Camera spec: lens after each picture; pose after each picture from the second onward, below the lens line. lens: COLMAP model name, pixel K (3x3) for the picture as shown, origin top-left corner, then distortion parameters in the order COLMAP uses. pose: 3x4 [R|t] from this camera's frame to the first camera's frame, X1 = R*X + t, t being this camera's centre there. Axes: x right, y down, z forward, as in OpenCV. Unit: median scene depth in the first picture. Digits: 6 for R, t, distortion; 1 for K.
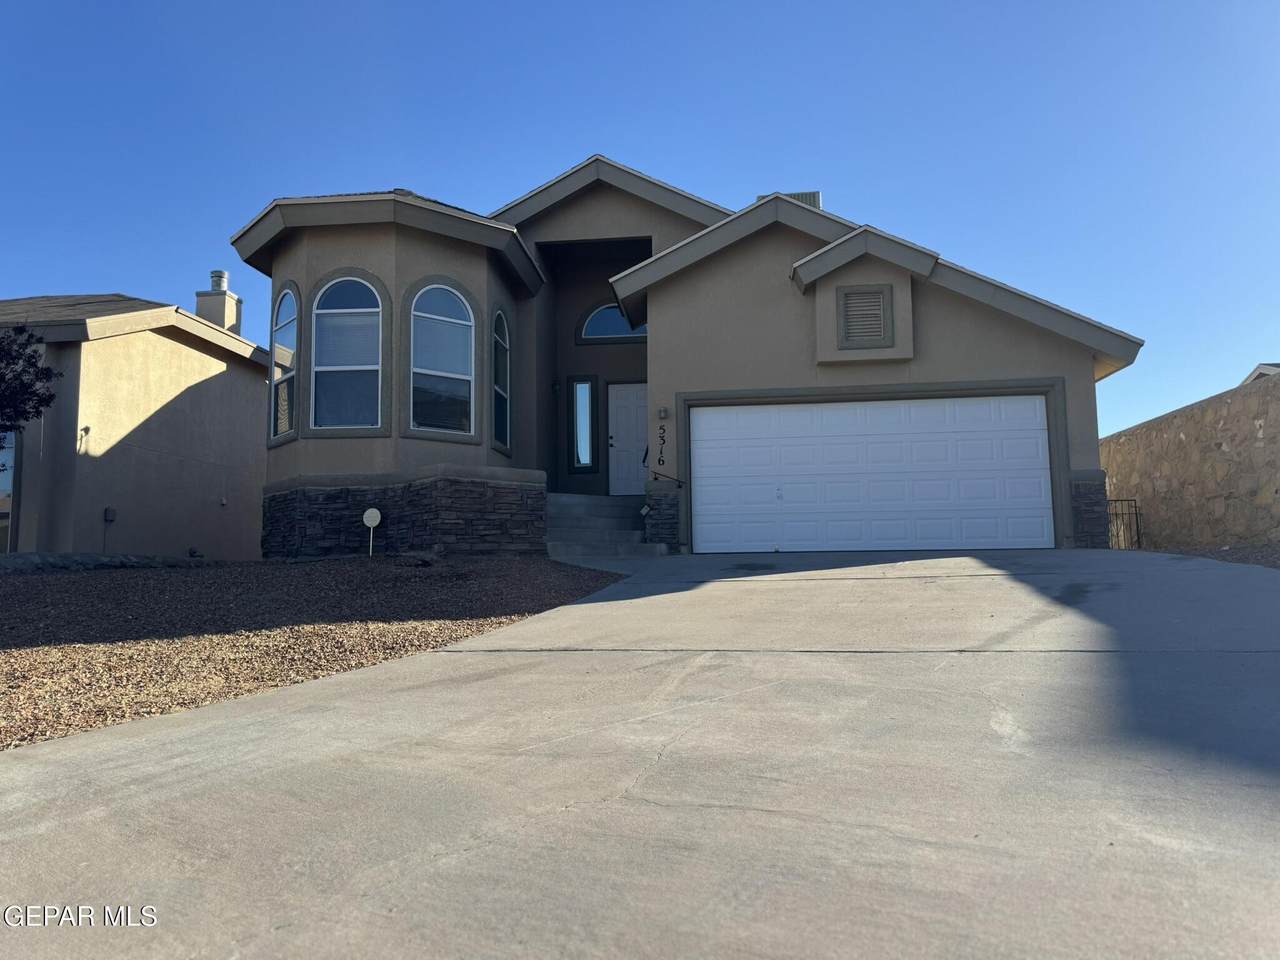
lens RADIAL K [[878.2, 0, 640.0], [0, 878.2, 480.0], [0, 0, 1]] dist [0.031078, -0.002990]
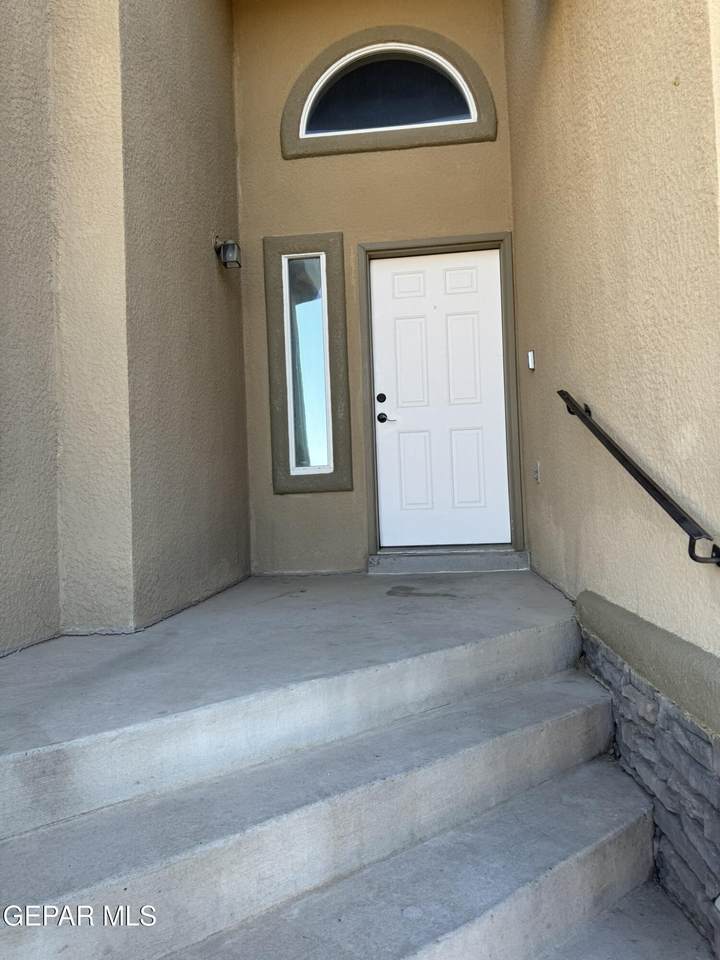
lens RADIAL K [[658.6, 0, 360.0], [0, 658.6, 480.0], [0, 0, 1]] dist [0.031078, -0.002990]
pose [[0.999759, -0.021921, 0.000645, -0.057655], [0.021773, 0.995665, 0.090423, -0.051080], [-0.002624, -0.090388, 0.995903, 0.932923]]
